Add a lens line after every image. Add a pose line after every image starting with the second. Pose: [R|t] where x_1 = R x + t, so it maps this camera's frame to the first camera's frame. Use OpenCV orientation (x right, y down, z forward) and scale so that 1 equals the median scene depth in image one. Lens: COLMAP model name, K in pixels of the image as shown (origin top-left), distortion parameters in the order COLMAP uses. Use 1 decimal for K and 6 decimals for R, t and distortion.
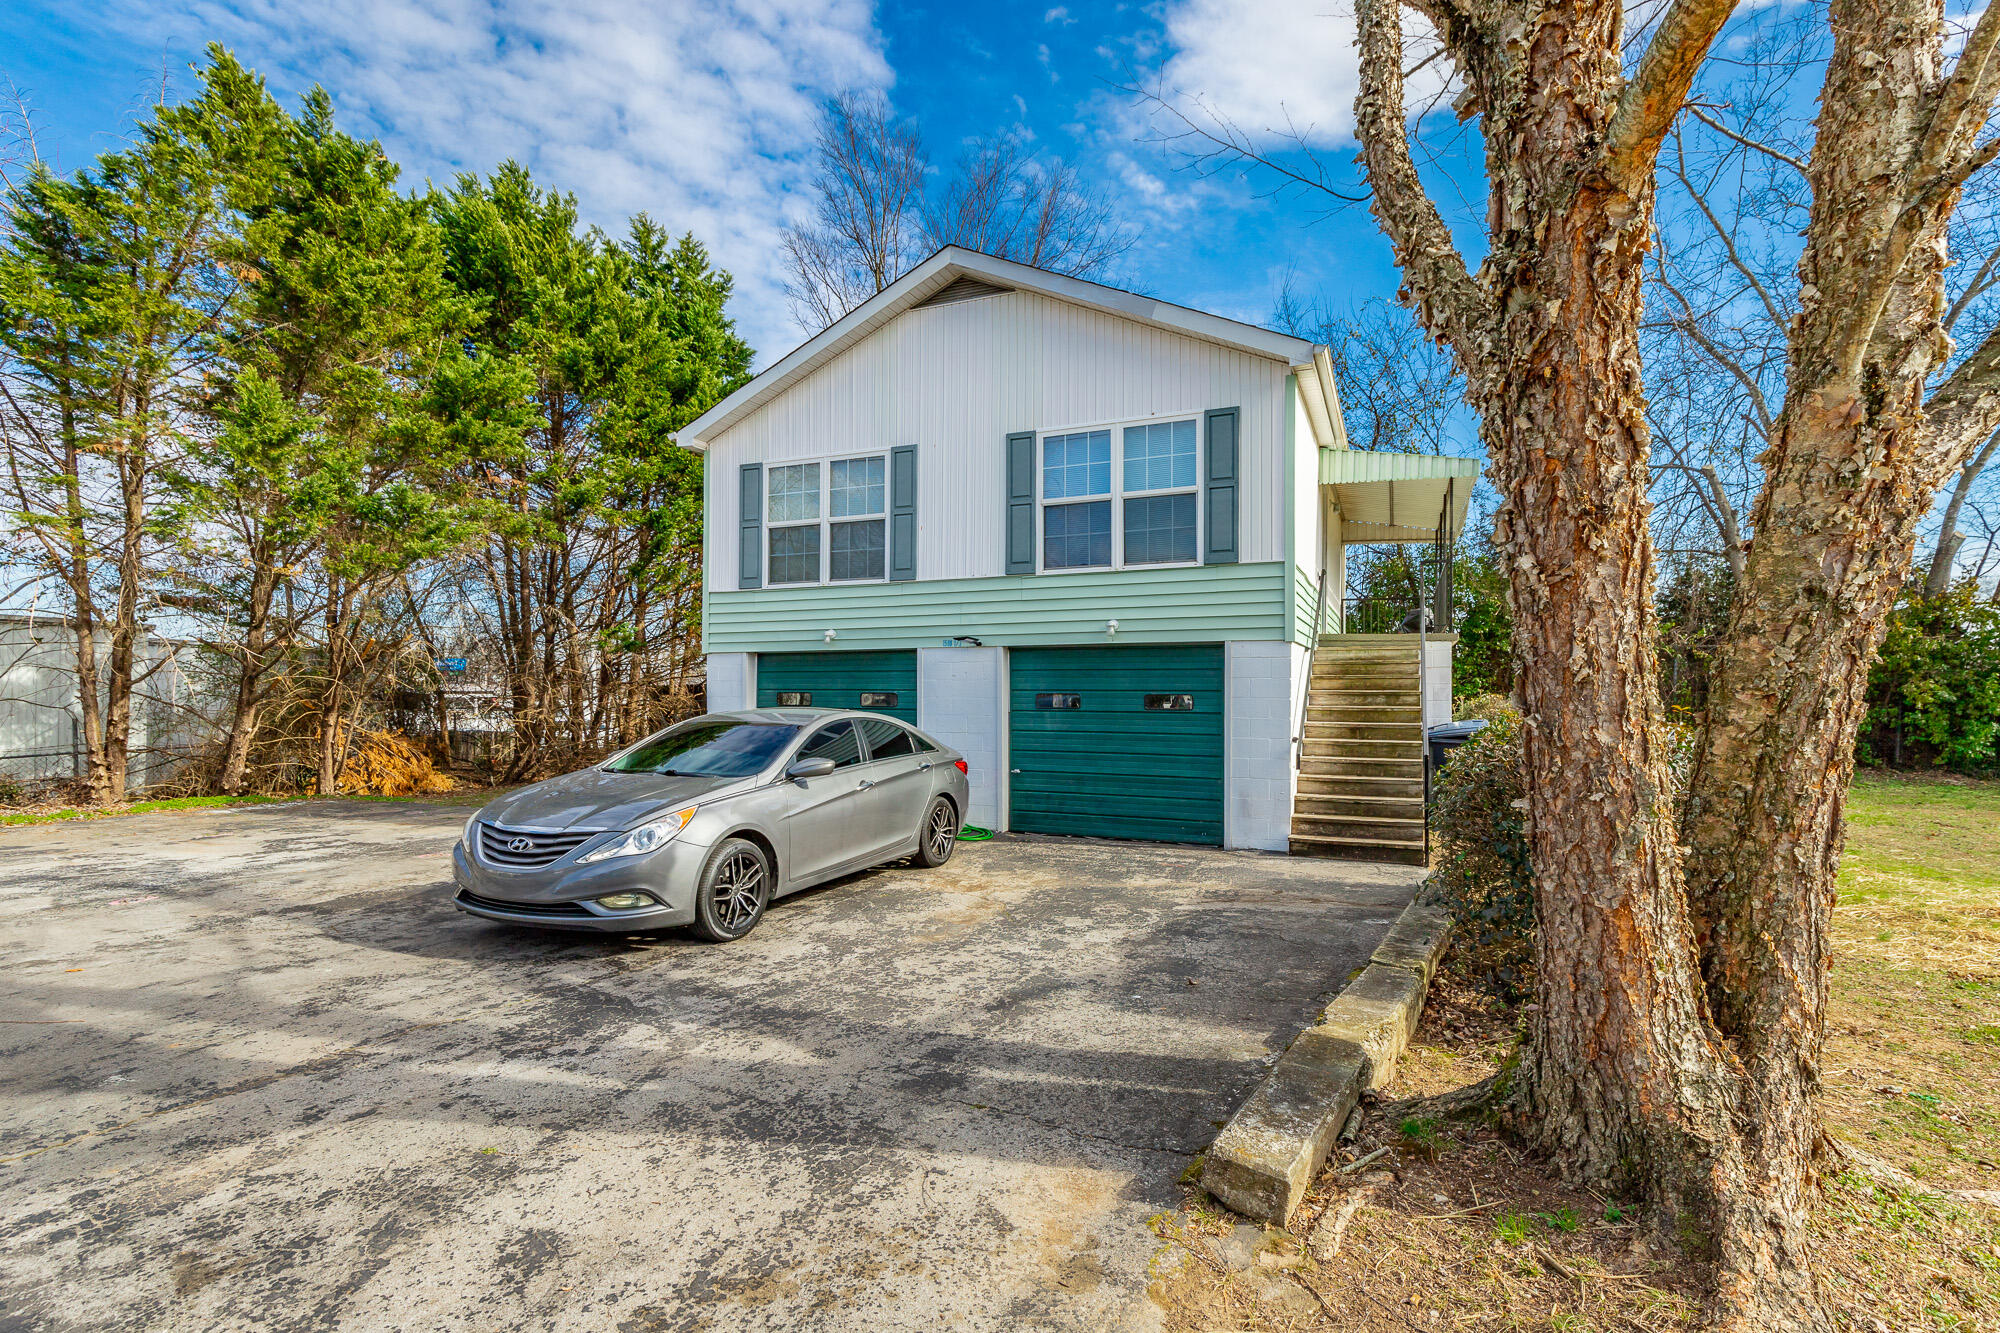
lens RADIAL K [[908.7, 0, 956.5], [0, 908.7, 656.7], [0, 0, 1]] dist [0.010254, -0.001976]
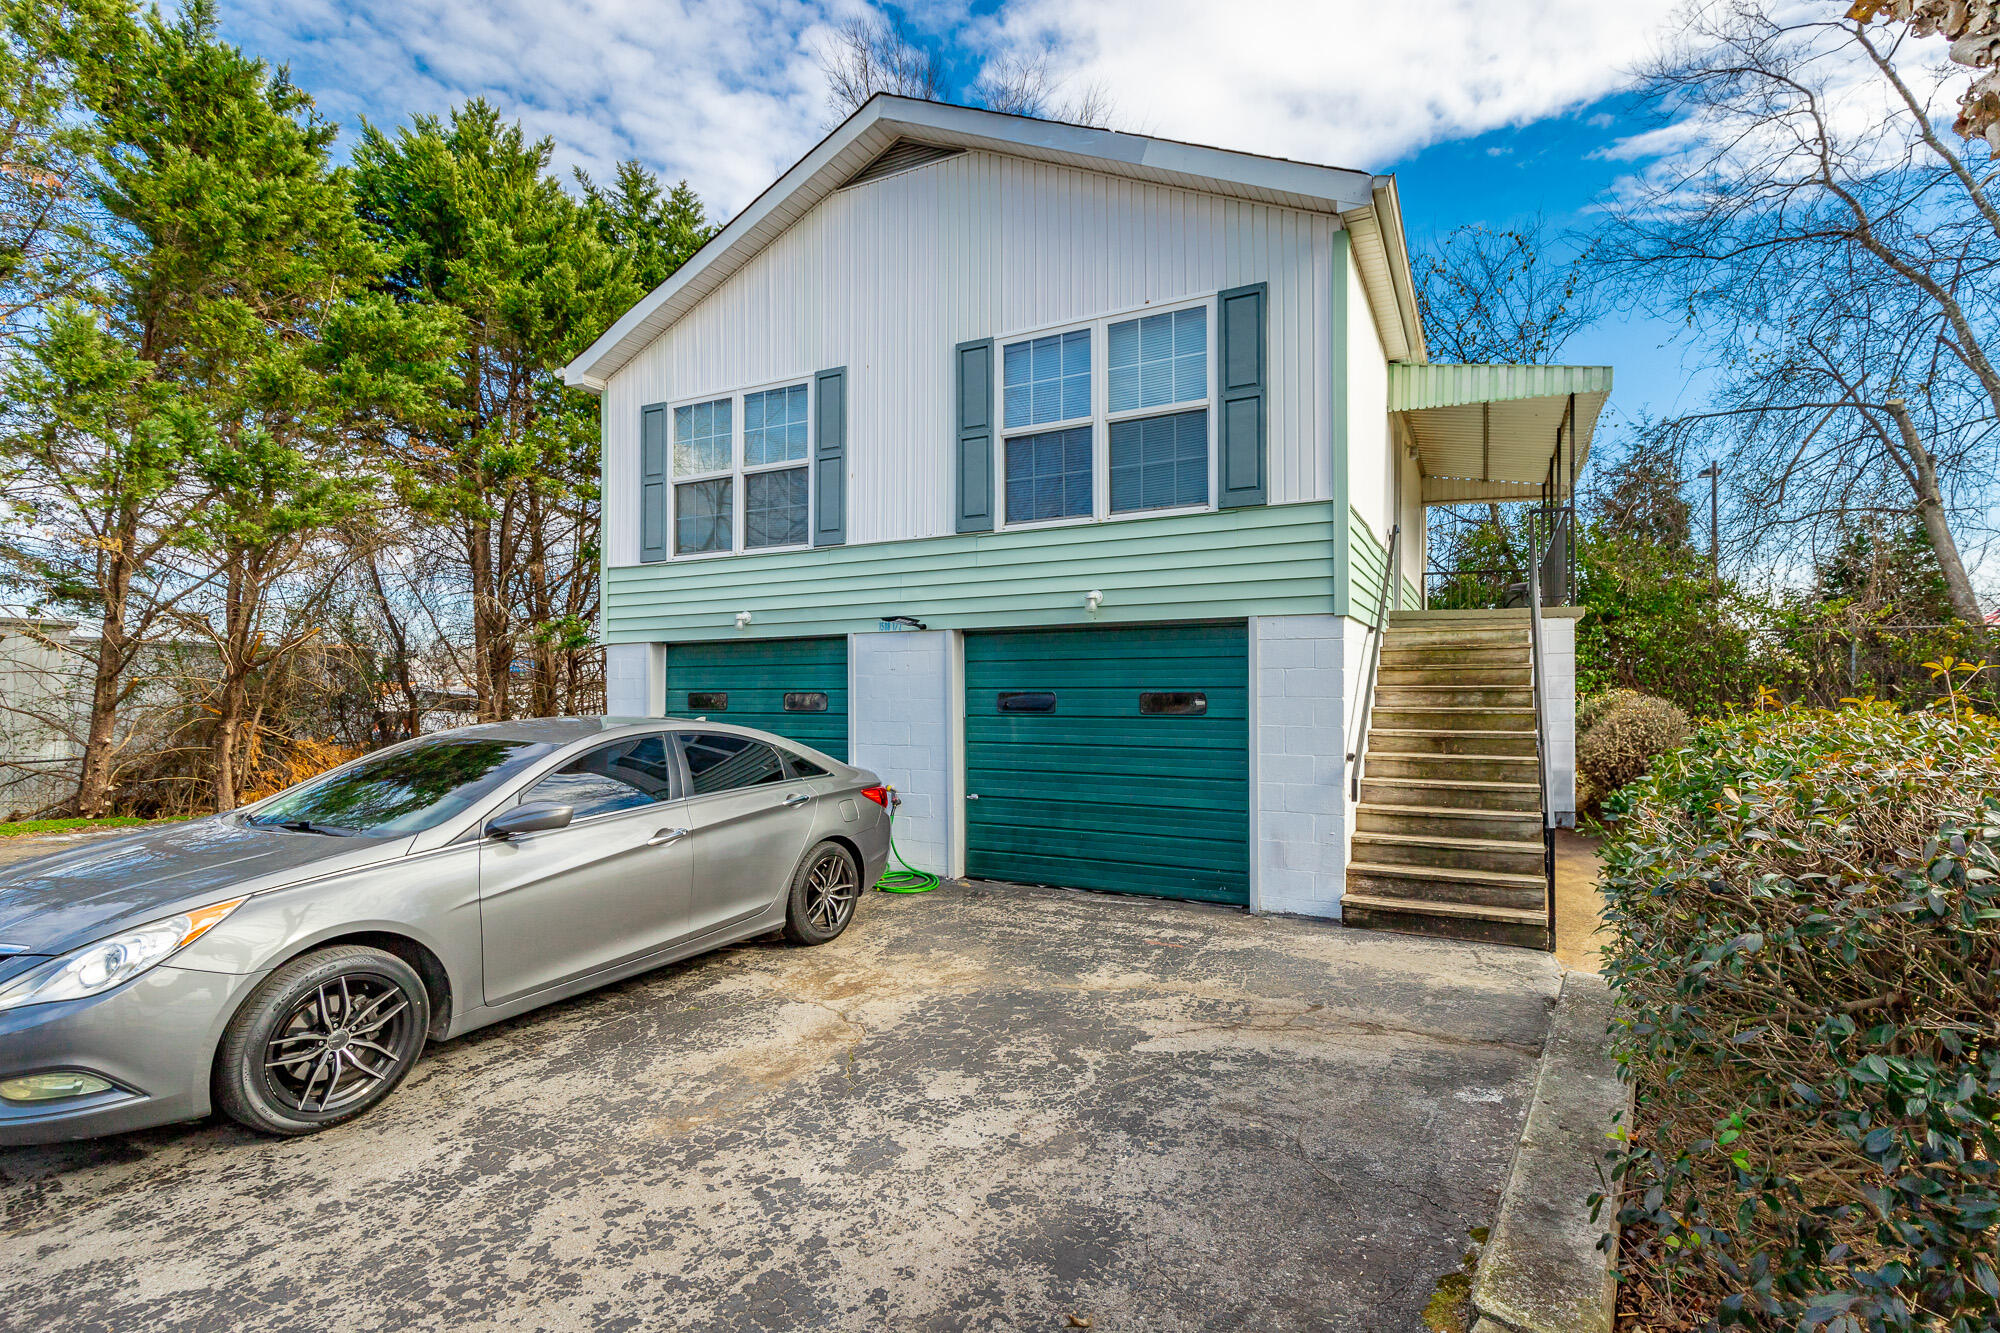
lens RADIAL K [[908.7, 0, 984.3], [0, 908.7, 655.0], [0, 0, 1]] dist [0.010254, -0.001976]
pose [[0.998541, -0.007505, -0.053475, 0.116884], [0.007569, 0.999971, 0.000993, 0.009221], [0.053466, -0.001397, 0.998569, 0.261066]]
